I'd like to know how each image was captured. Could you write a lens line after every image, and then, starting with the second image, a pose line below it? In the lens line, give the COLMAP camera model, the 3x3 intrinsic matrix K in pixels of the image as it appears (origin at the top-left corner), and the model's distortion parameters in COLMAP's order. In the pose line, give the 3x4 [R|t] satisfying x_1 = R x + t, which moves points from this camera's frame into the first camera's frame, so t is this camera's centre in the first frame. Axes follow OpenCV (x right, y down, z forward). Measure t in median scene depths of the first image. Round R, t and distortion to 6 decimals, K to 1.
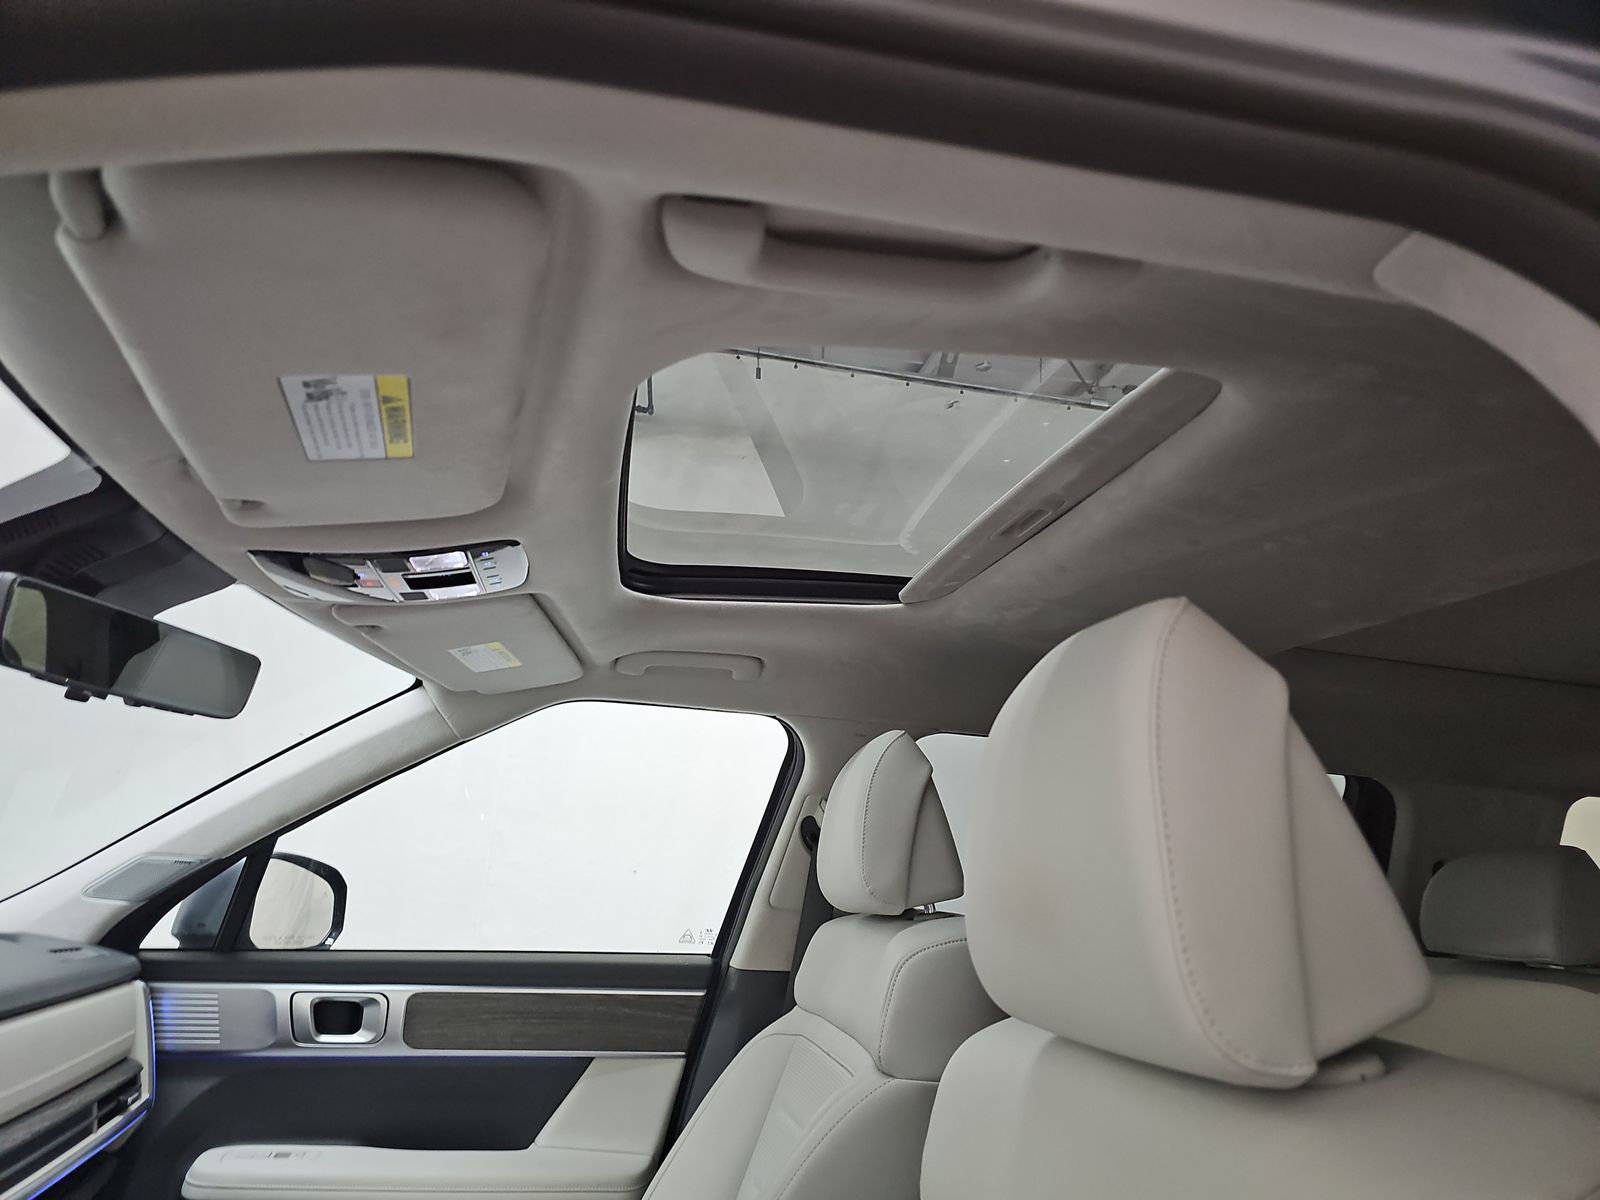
lens RADIAL K [[1082.4, 0, 797.3], [0, 1082.4, 616.1], [0, 0, 1]] dist [0.035790, -0.045348]
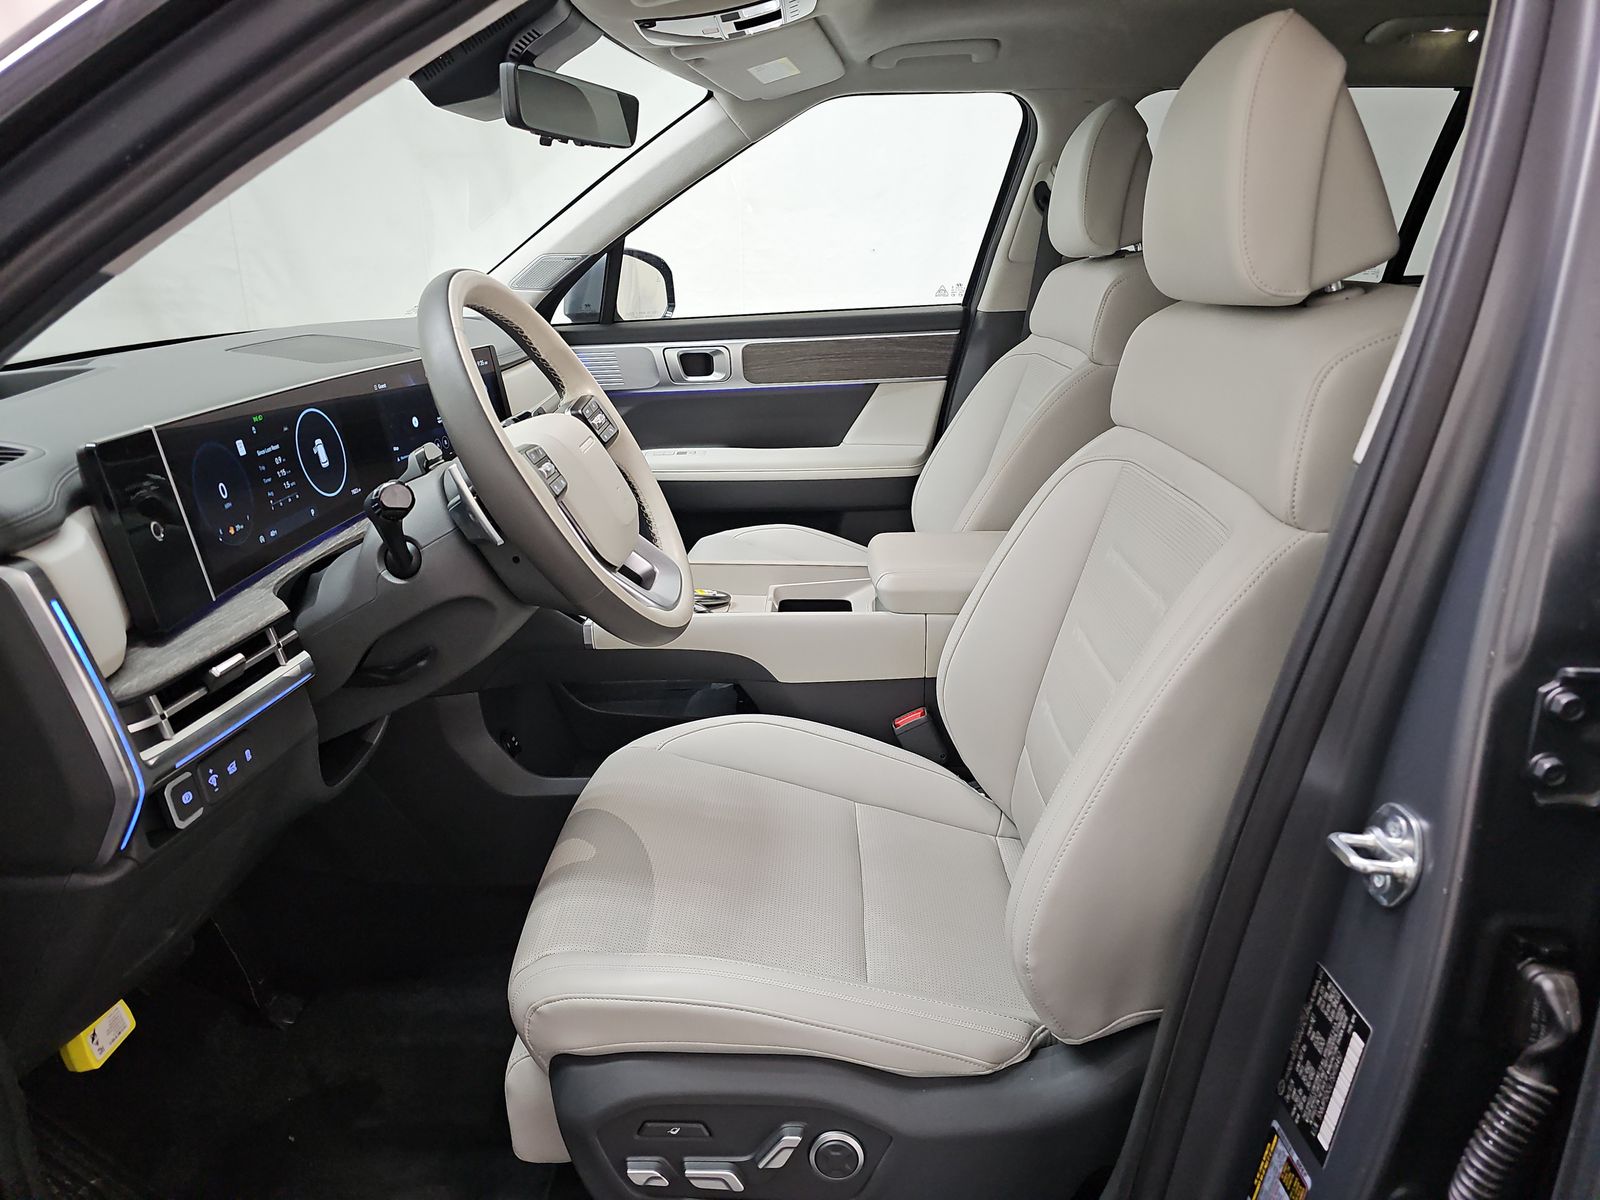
lens RADIAL K [[1082.4, 0, 797.3], [0, 1082.4, 616.1], [0, 0, 1]] dist [0.035790, -0.045348]
pose [[0.977485, -0.008620, -0.210831, -0.002978], [0.118324, 0.849679, 0.513853, -0.058682], [0.174709, -0.527230, 0.831568, -0.309081]]
